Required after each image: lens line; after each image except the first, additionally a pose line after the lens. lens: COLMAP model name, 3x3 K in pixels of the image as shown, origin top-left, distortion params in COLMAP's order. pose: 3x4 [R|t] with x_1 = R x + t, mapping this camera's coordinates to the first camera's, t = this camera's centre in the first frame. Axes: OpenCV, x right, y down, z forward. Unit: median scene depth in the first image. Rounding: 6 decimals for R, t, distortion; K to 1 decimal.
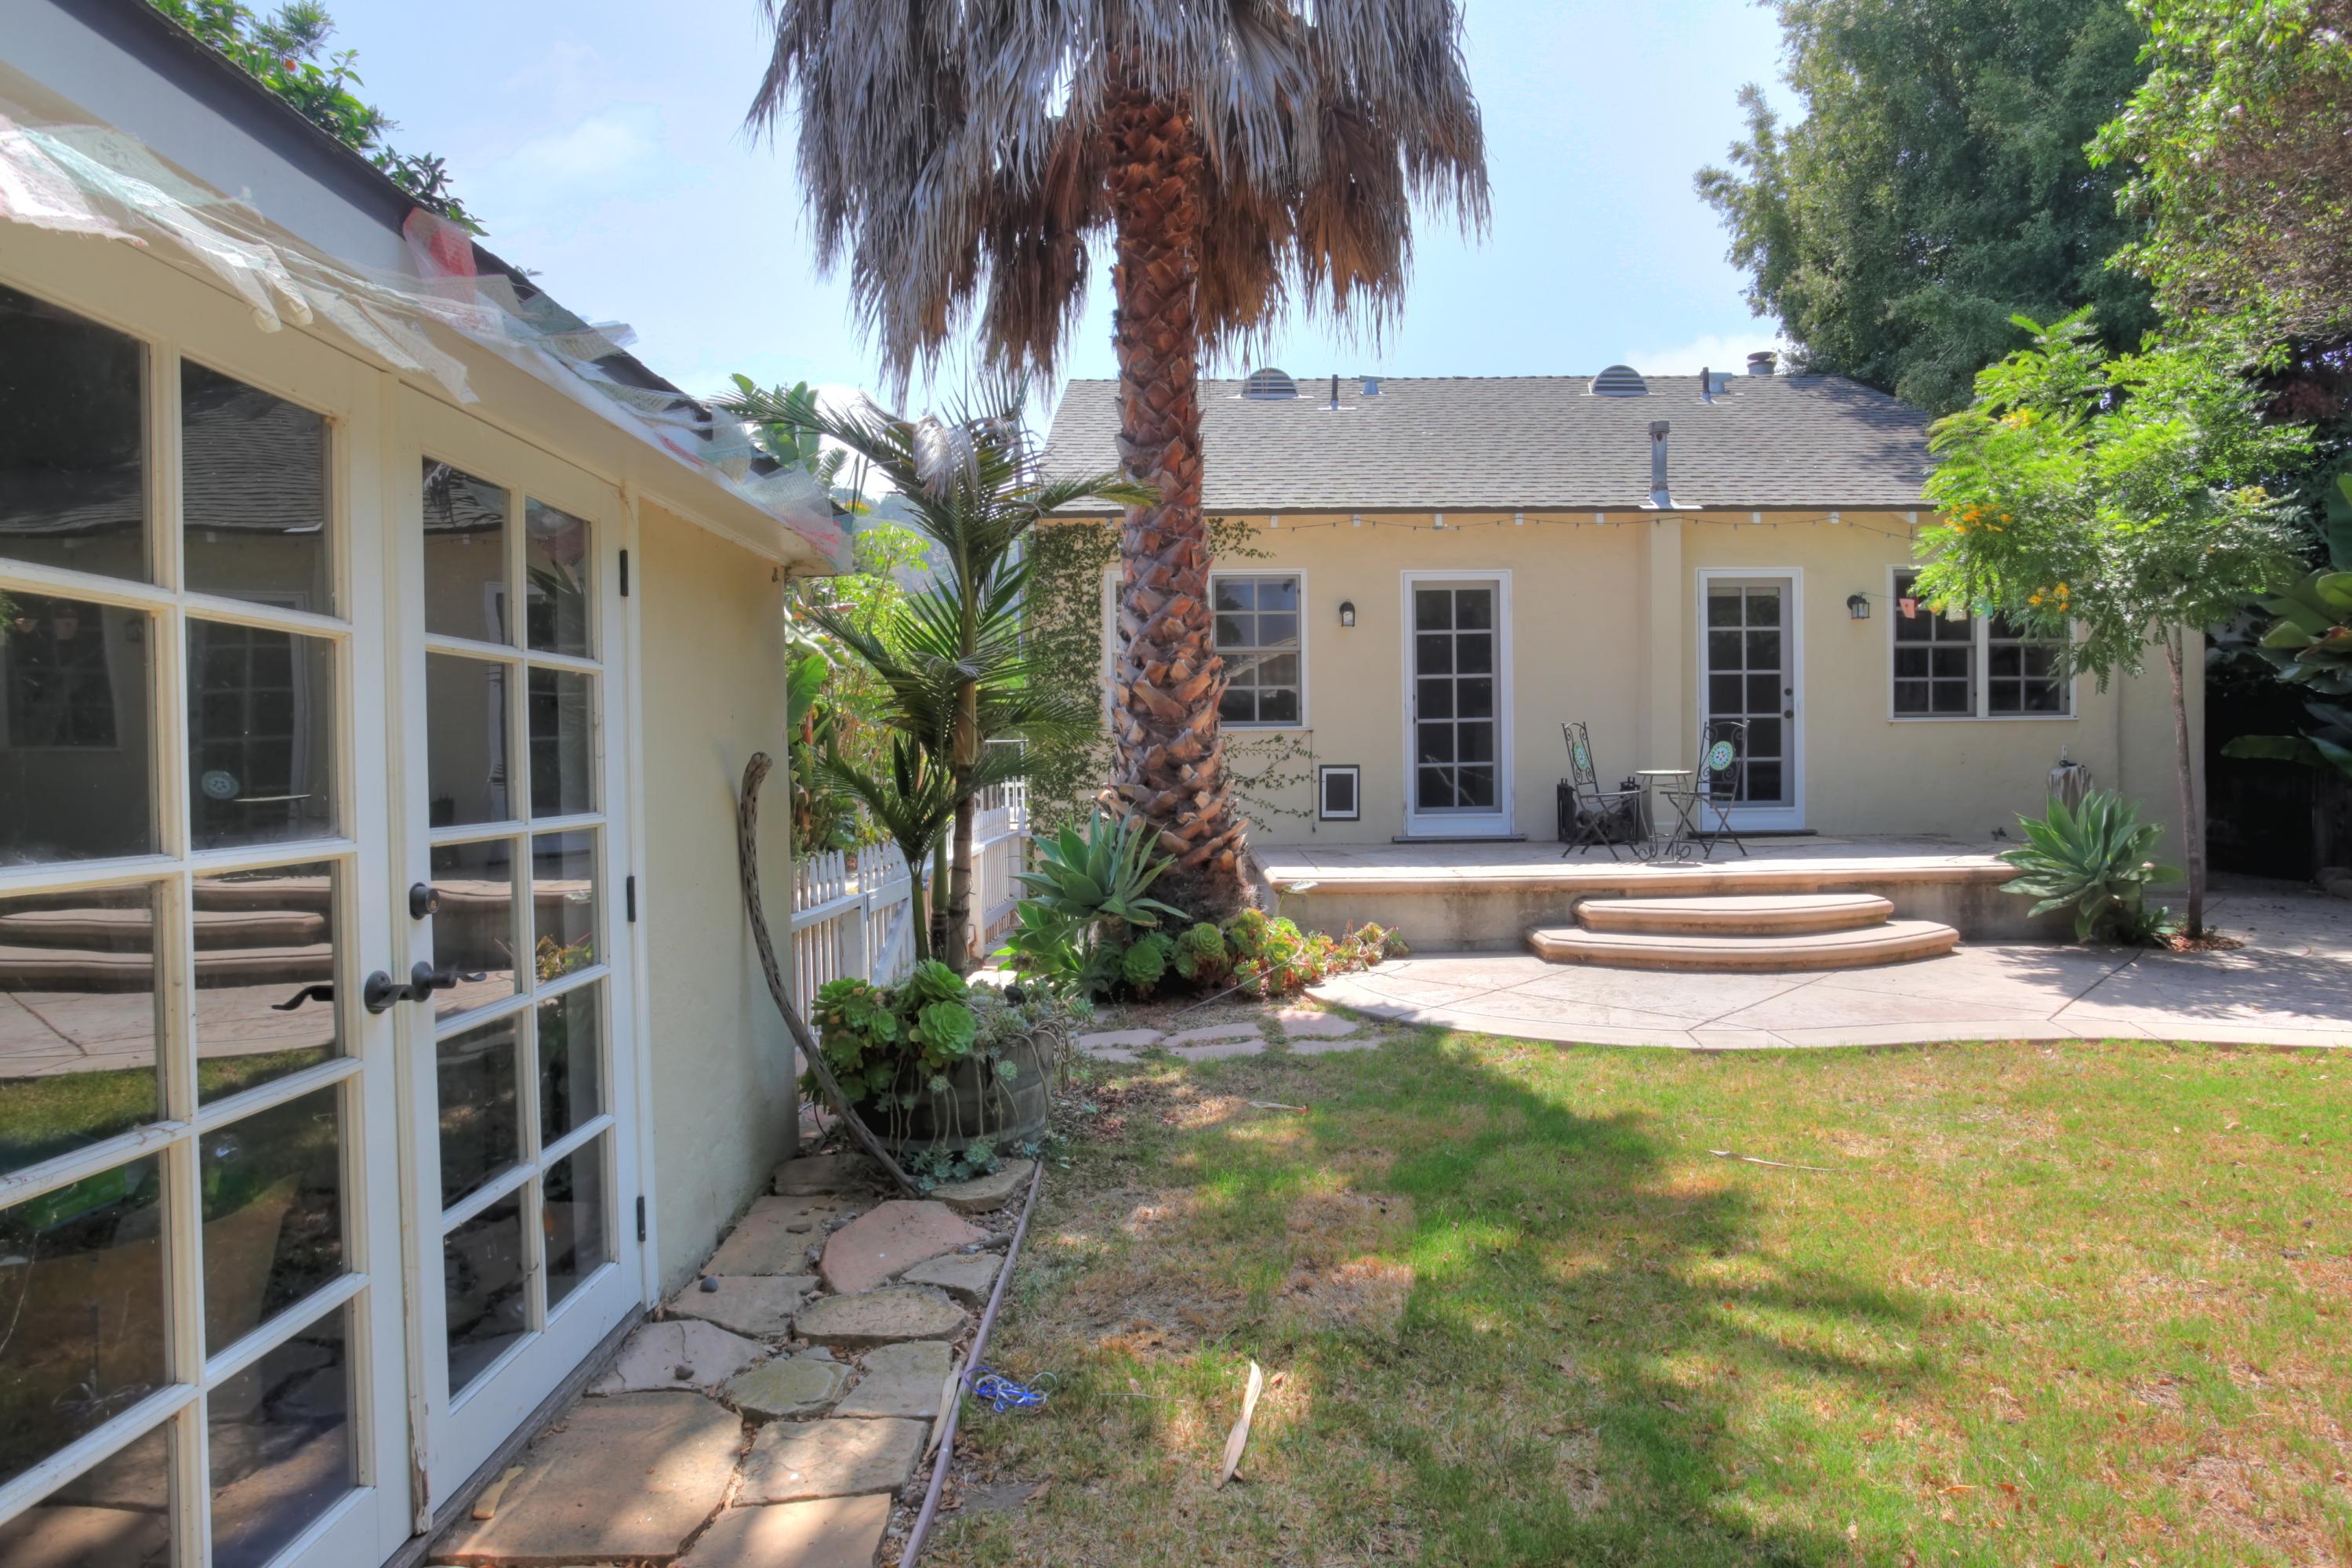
lens RADIAL K [[1342.5, 0, 1177.6], [0, 1342.5, 787.0], [0, 0, 1]] dist [0.001064, 0.000860]
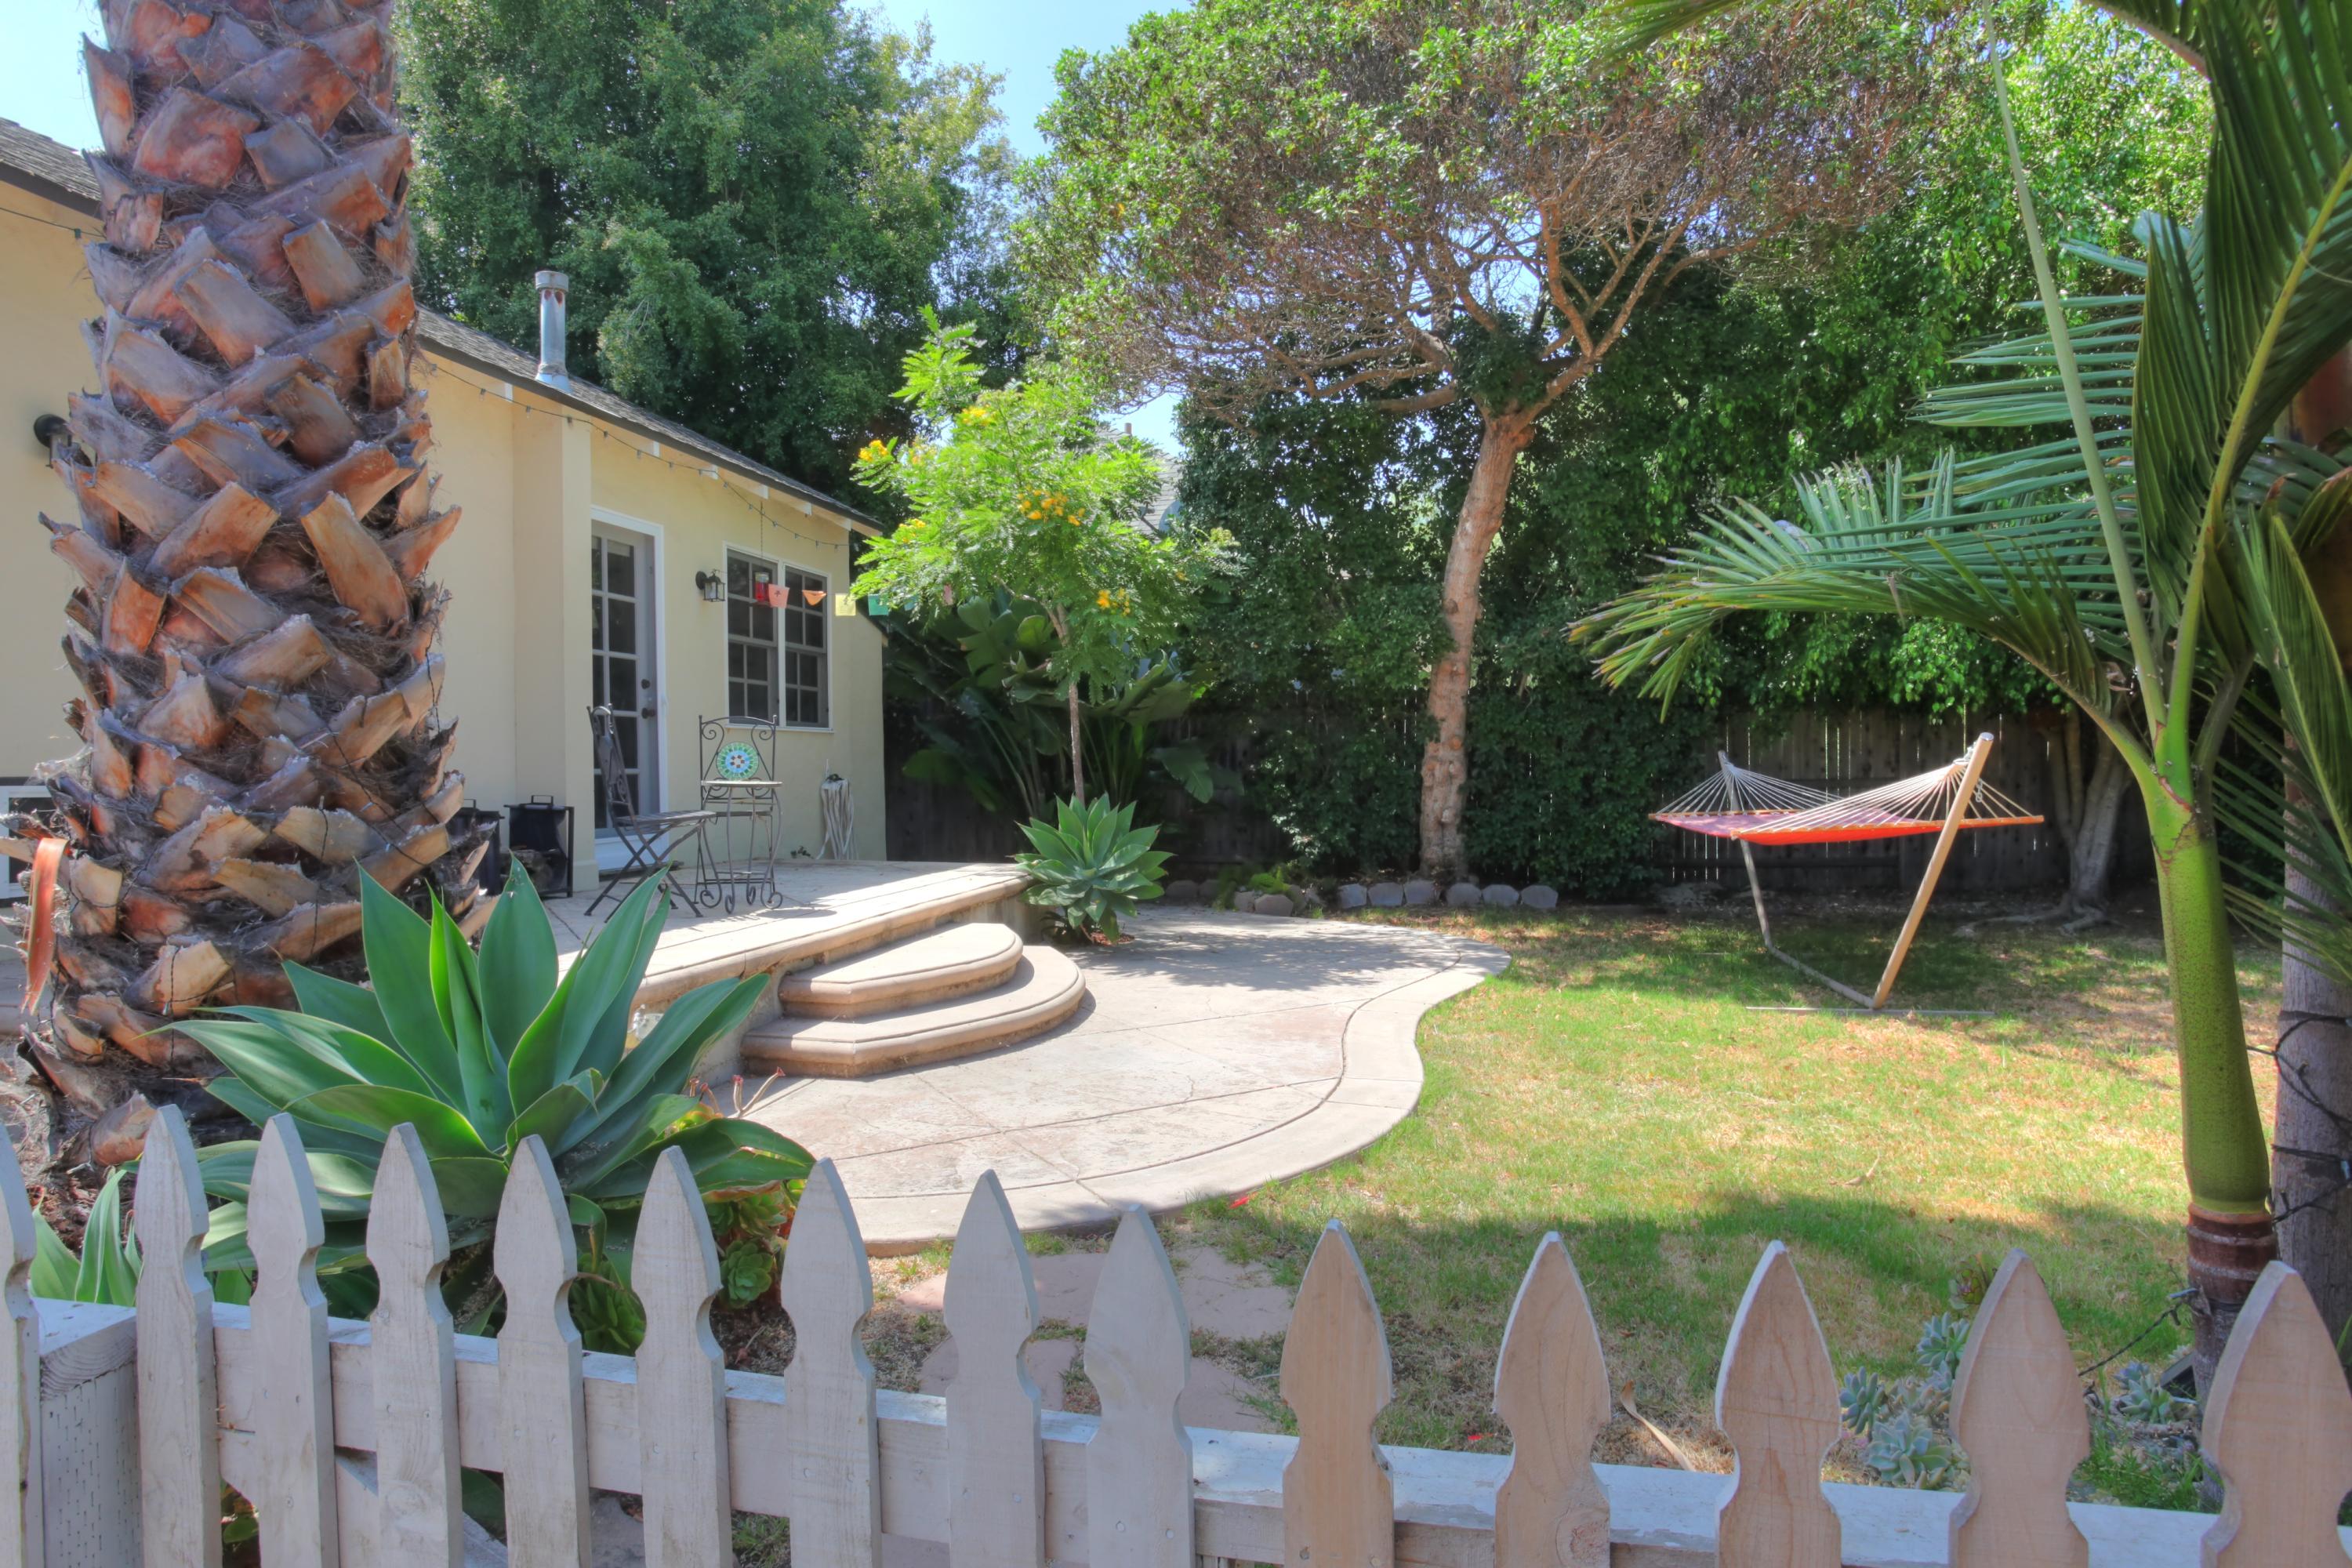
lens RADIAL K [[1342.5, 0, 1176.1], [0, 1342.5, 777.0], [0, 0, 1]] dist [0.001064, 0.000860]
pose [[0.214258, 0.001285, 0.976776, -0.266820], [0.038125, 0.999226, -0.009678, 0.001744], [-0.976033, 0.039313, 0.214043, 0.622253]]
